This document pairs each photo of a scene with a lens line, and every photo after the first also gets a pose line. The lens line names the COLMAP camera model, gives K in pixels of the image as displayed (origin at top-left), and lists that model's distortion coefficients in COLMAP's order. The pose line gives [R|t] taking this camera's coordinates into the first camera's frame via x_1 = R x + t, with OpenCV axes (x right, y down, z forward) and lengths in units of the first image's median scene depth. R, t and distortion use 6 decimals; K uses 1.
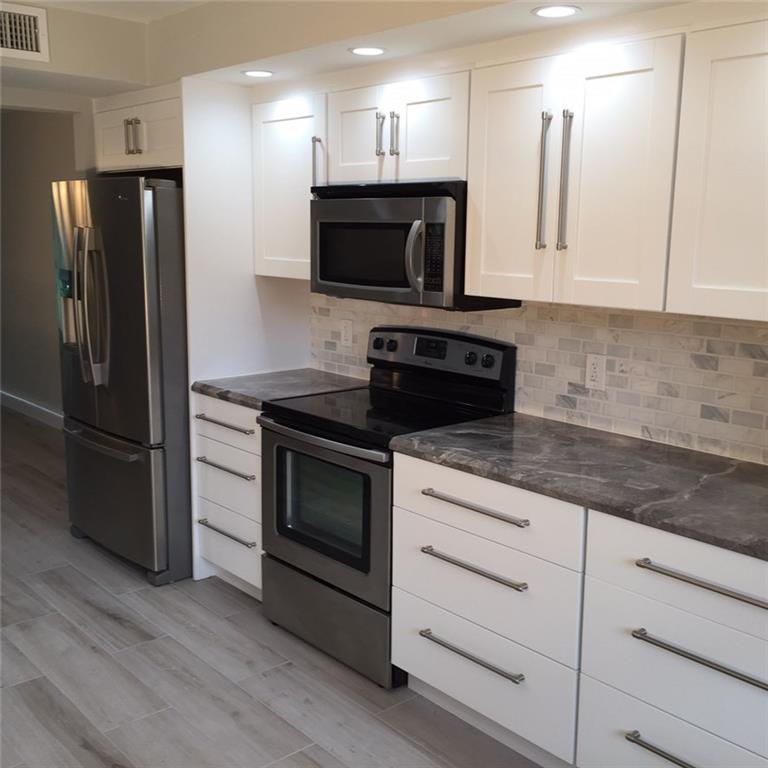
lens RADIAL K [[892.6, 0, 393.2], [0, 892.6, 384.8], [0, 0, 1]] dist [0.069860, -0.074223]
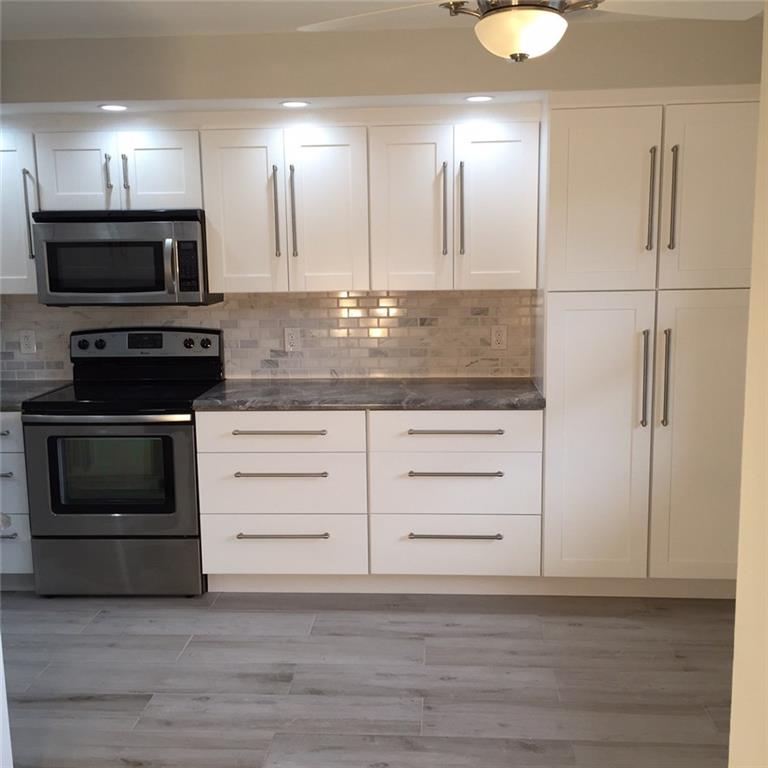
lens RADIAL K [[892.6, 0, 393.2], [0, 892.6, 384.8], [0, 0, 1]] dist [0.069860, -0.074223]
pose [[0.700688, -0.134852, 0.700608, -0.663858], [0.150544, 0.987811, 0.039571, 0.024660], [-0.697405, 0.077745, 0.712448, -0.149224]]
